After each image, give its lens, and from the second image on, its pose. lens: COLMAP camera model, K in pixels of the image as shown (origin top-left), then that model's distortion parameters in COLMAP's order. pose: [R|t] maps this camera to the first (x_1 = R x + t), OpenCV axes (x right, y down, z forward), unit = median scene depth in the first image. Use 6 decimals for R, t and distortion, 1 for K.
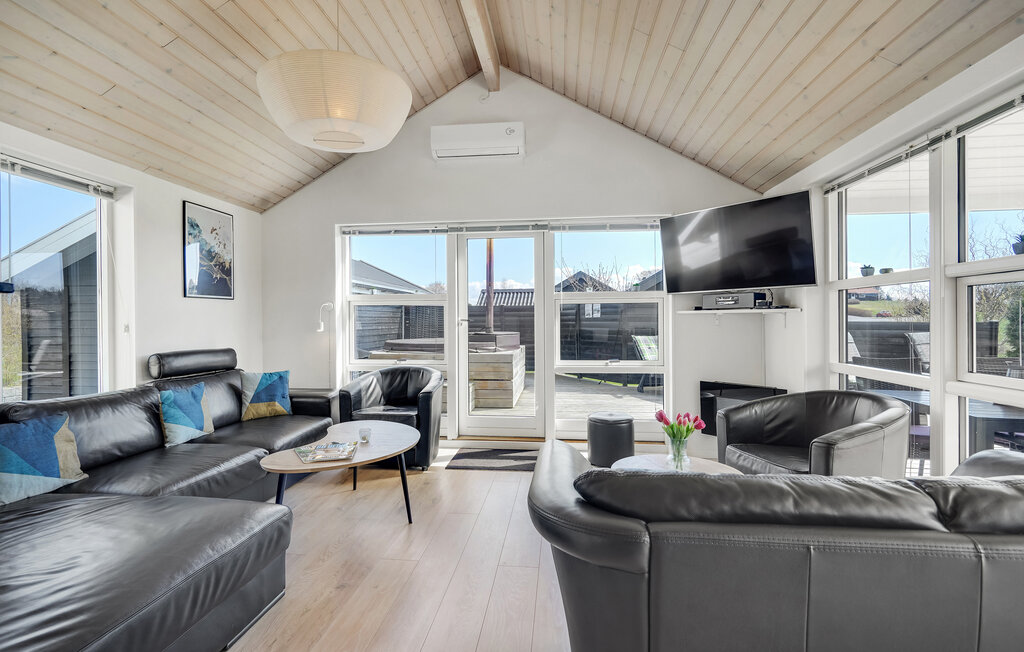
lens RADIAL K [[476.9, 0, 508.2], [0, 476.9, 323.4], [0, 0, 1]] dist [-0.009108, 0.003035]
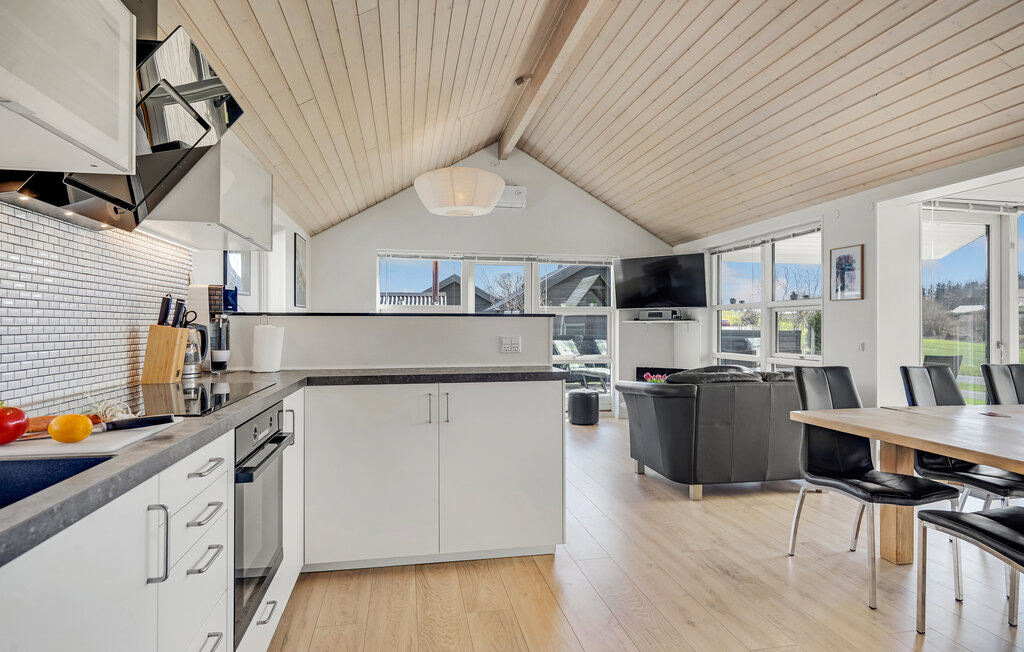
lens RADIAL K [[550.5, 0, 513.6], [0, 550.5, 325.9], [0, 0, 1]] dist [0.000370, 0.000980]
pose [[0.953664, 0.009500, 0.300723, -0.587586], [-0.007091, 0.999933, -0.009099, 0.009149], [-0.300789, 0.006545, 0.953668, -0.659033]]
